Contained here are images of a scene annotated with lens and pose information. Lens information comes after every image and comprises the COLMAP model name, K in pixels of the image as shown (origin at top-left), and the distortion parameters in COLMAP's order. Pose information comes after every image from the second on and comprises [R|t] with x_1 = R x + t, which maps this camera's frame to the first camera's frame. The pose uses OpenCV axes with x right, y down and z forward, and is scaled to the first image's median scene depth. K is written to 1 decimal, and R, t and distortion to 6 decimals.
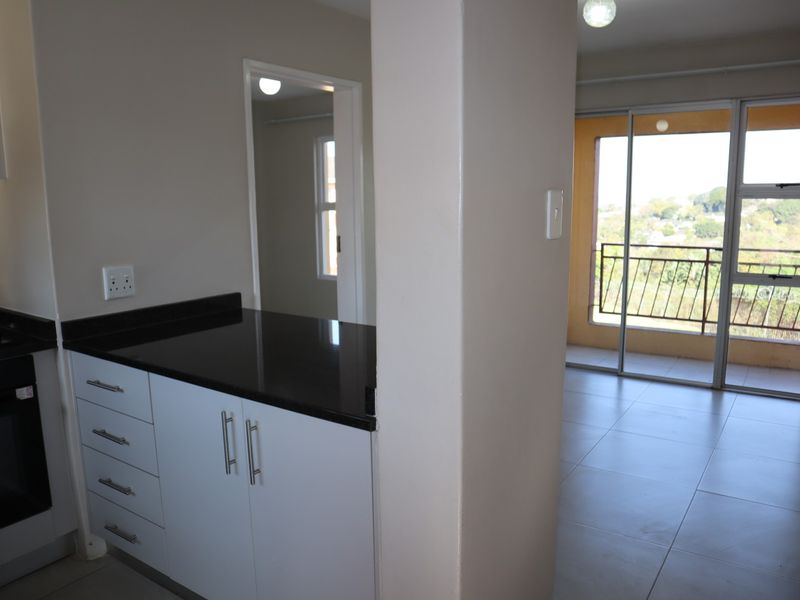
lens RADIAL K [[626.2, 0, 396.8], [0, 626.2, 300.8], [0, 0, 1]] dist [-0.115275, 0.067336]
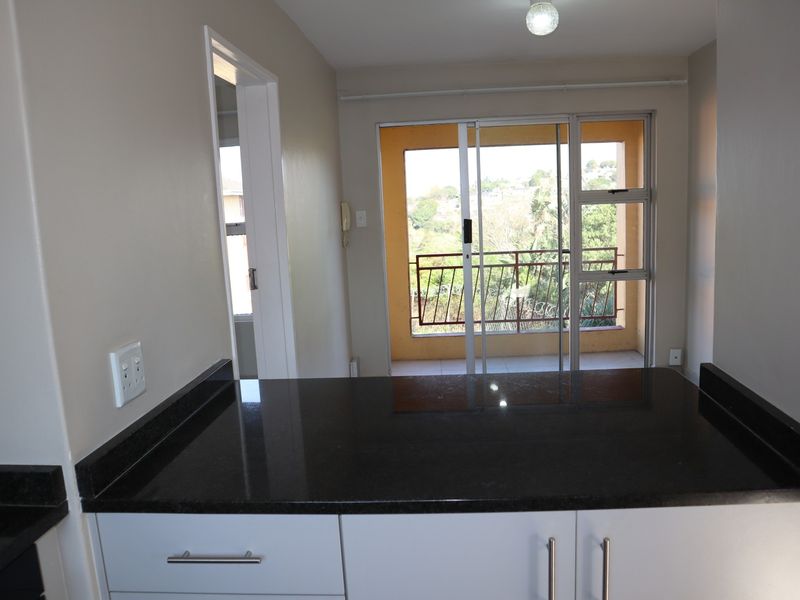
lens RADIAL K [[626.2, 0, 401.2], [0, 626.2, 297.9], [0, 0, 1]] dist [-0.115275, 0.067336]
pose [[0.853753, -0.105355, 0.509907, -0.300167], [0.122918, 0.992417, -0.000756, -0.039512], [-0.505961, 0.063322, 0.860229, 0.210115]]
